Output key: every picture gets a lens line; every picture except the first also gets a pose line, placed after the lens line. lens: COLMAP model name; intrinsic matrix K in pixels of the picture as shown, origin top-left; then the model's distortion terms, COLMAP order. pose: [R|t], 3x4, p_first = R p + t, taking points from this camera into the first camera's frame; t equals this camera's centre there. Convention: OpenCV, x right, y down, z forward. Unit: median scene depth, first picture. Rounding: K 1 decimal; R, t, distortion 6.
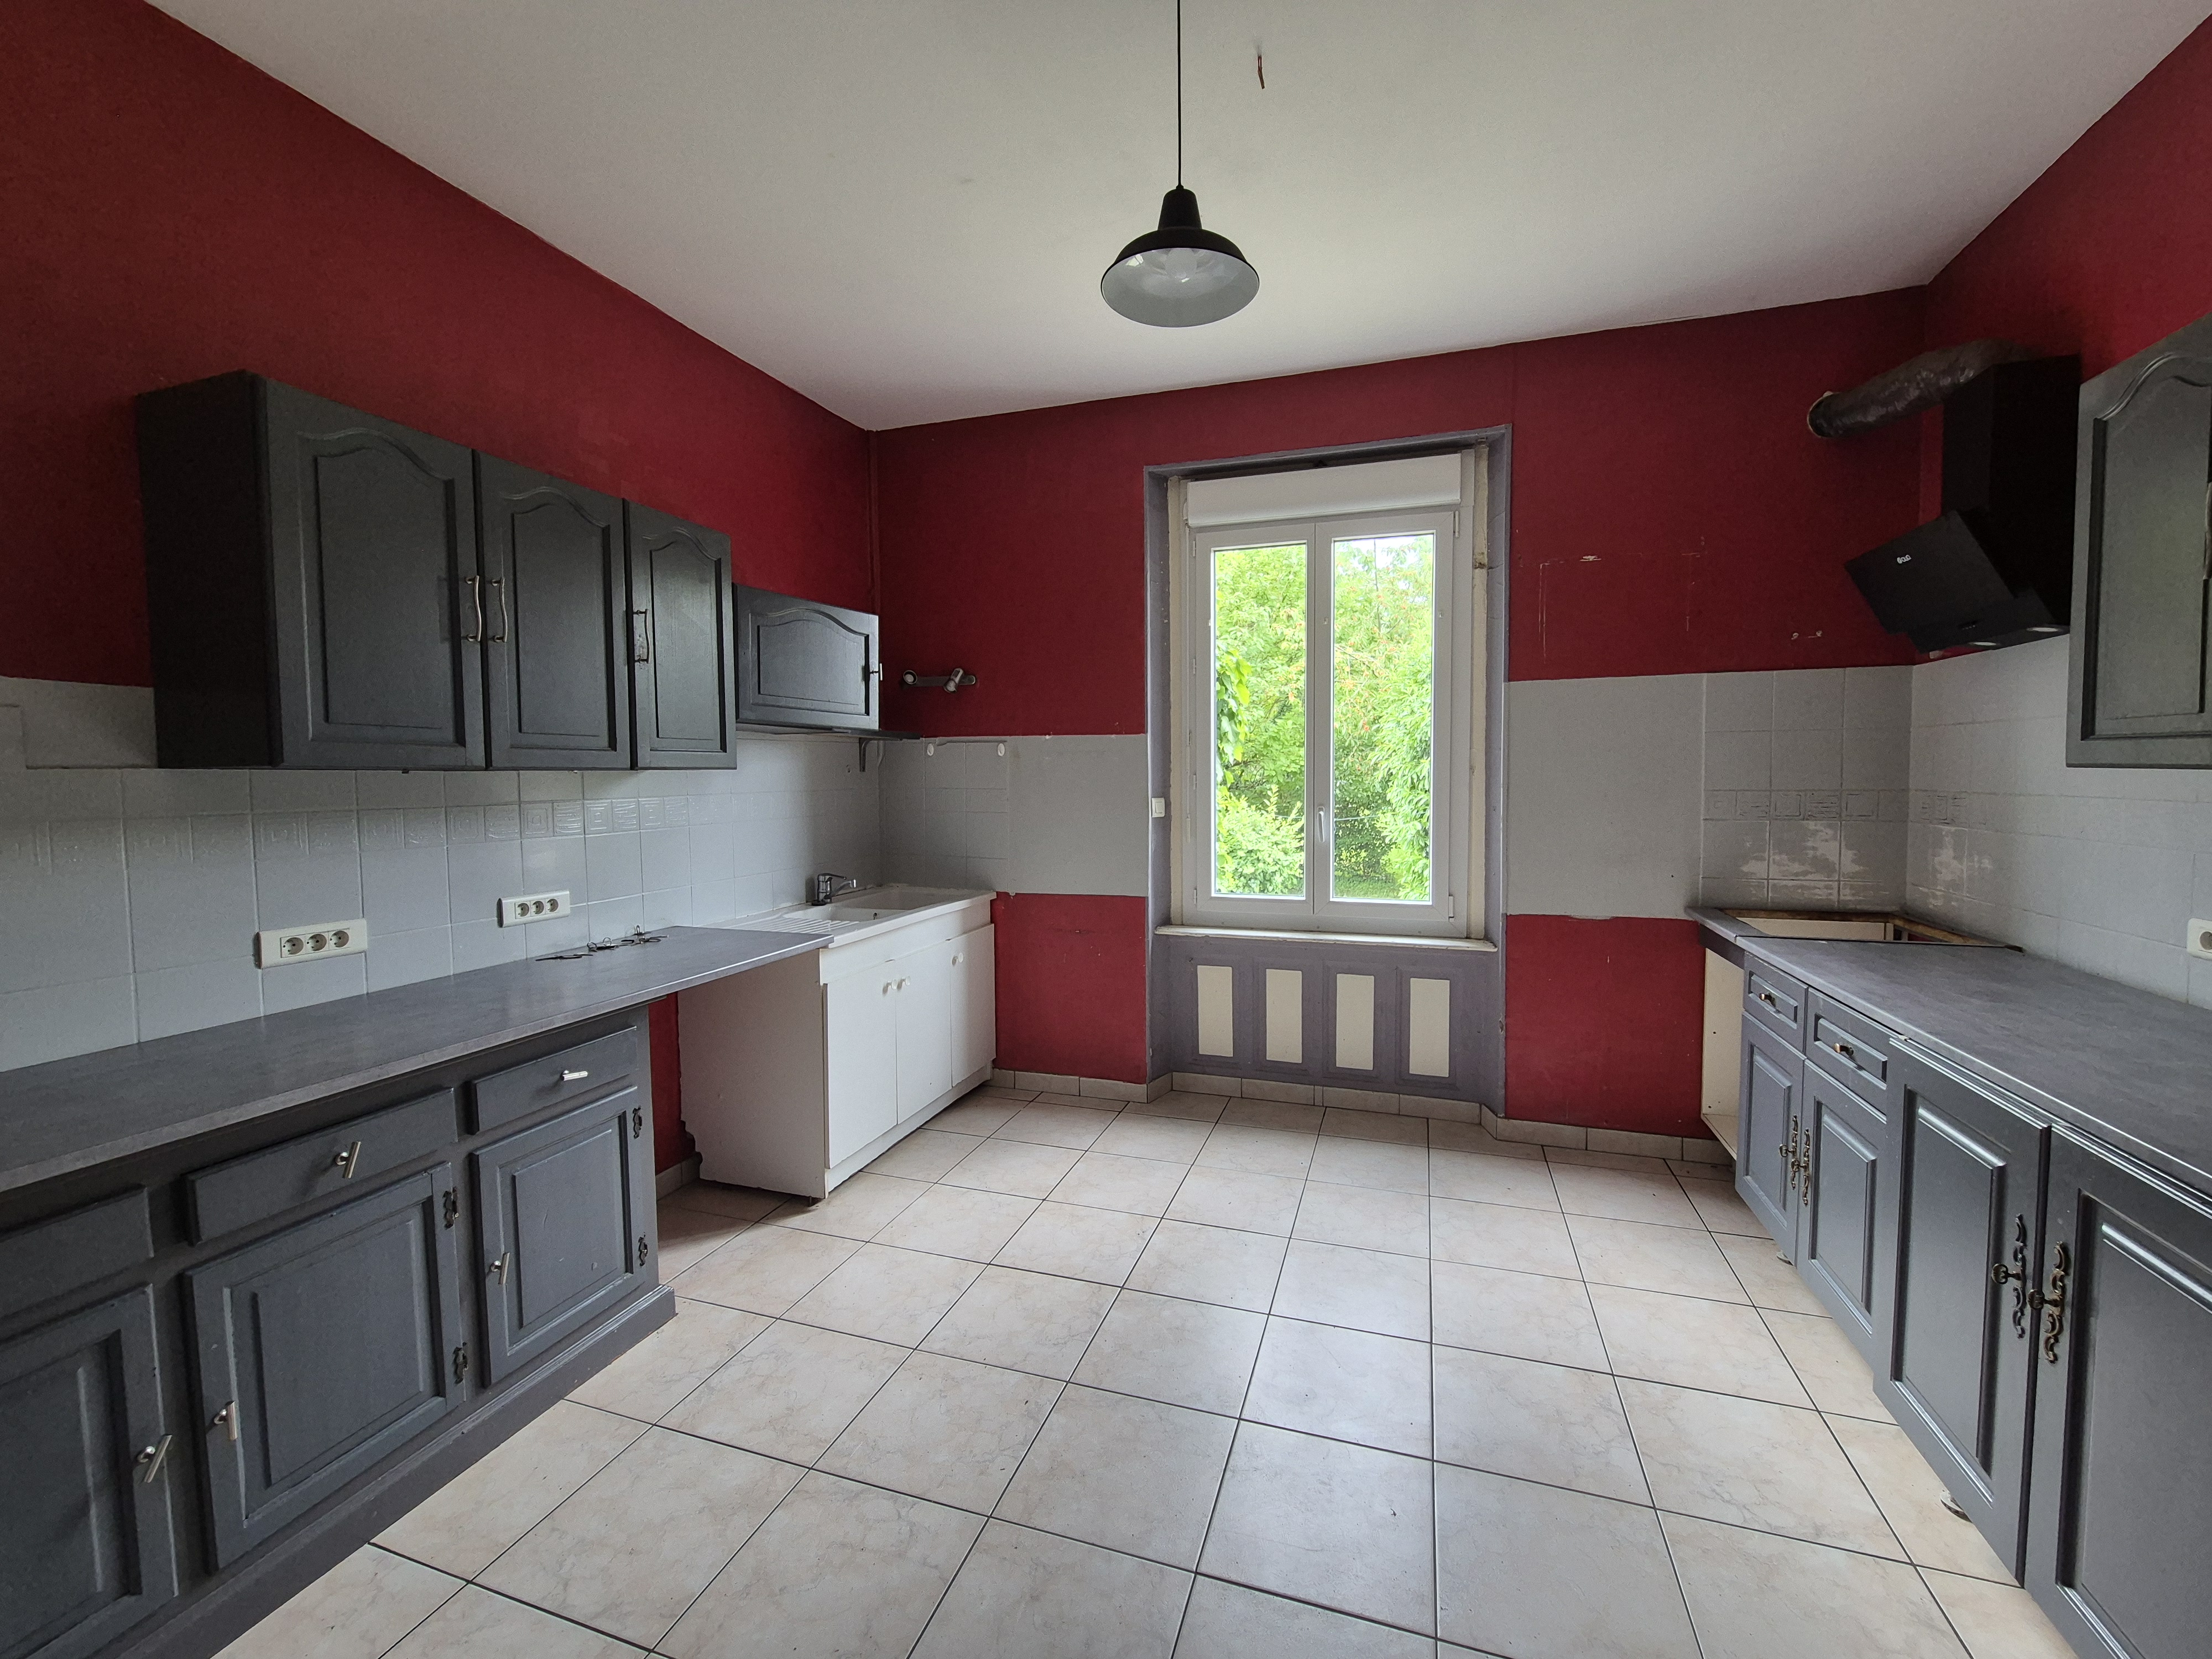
lens RADIAL K [[905.8, 0, 1113.5], [0, 905.8, 824.7], [0, 0, 1]] dist [0.000945, 0.000565]
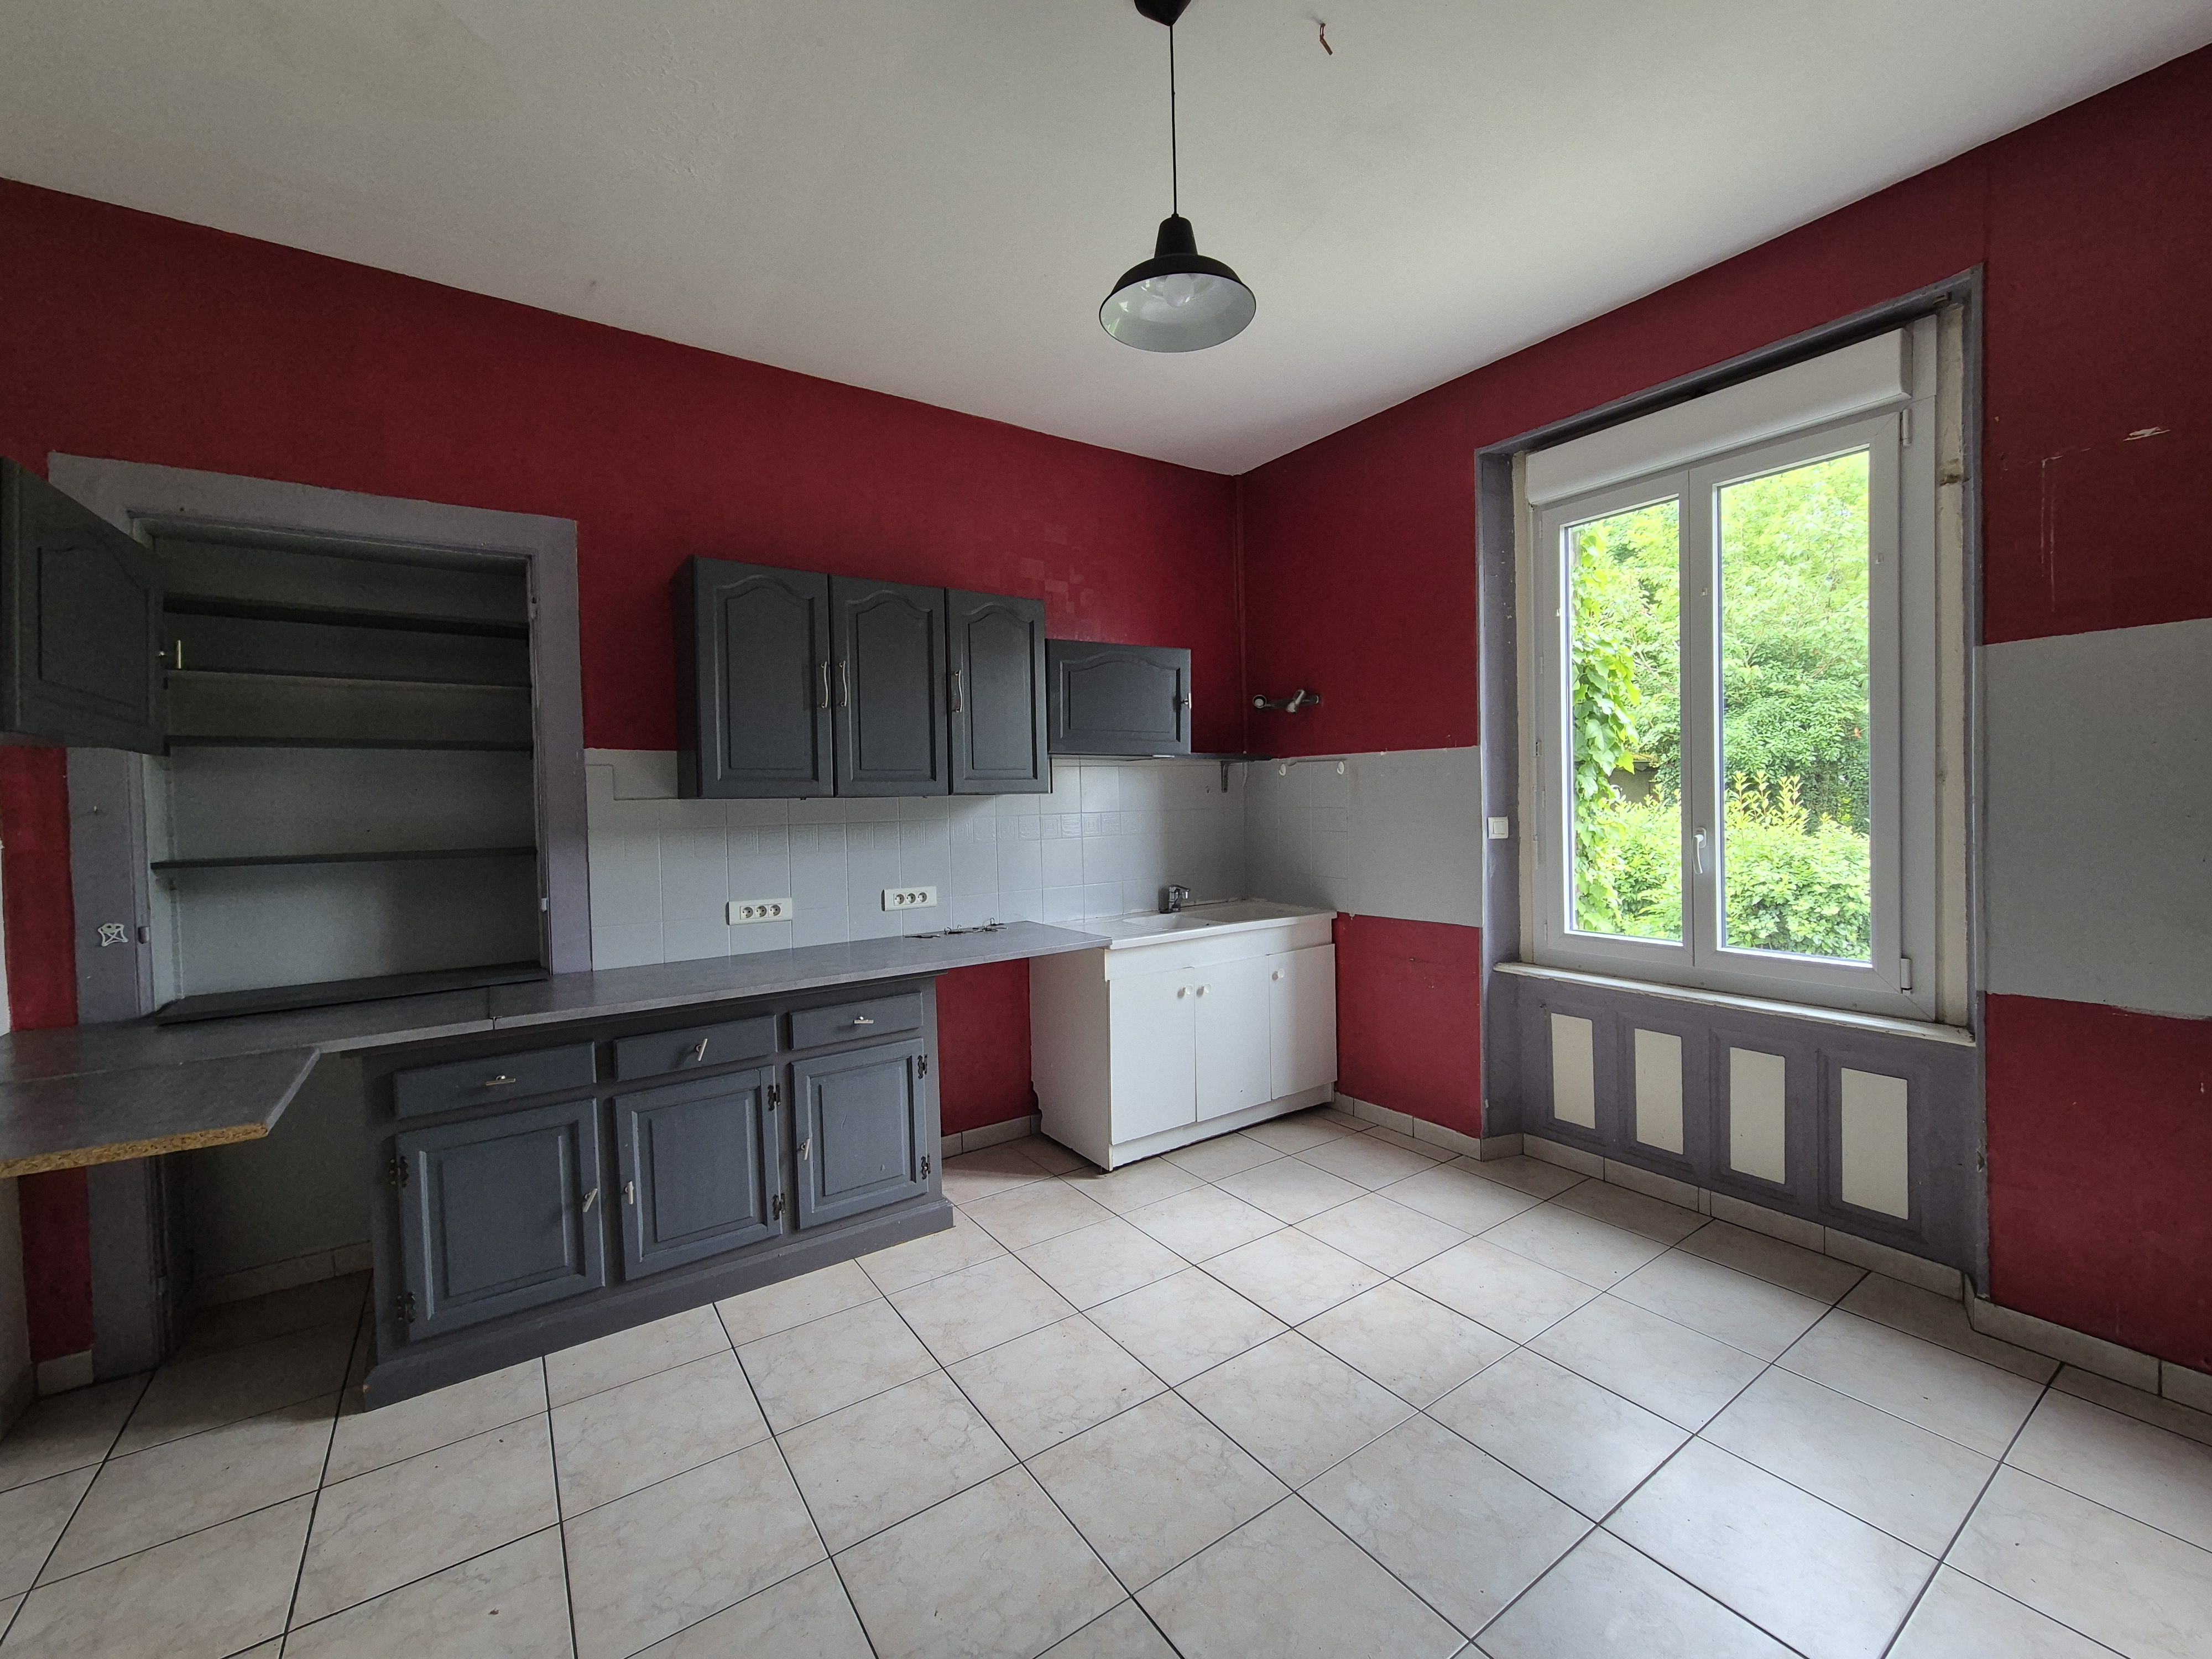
lens RADIAL K [[905.8, 0, 1136.8], [0, 905.8, 825.7], [0, 0, 1]] dist [0.000945, 0.000565]
pose [[0.803906, 0.007943, -0.594703, 0.348877], [-0.018430, 0.999763, -0.011560, -0.005452], [0.594471, 0.020253, 0.803862, 0.094682]]
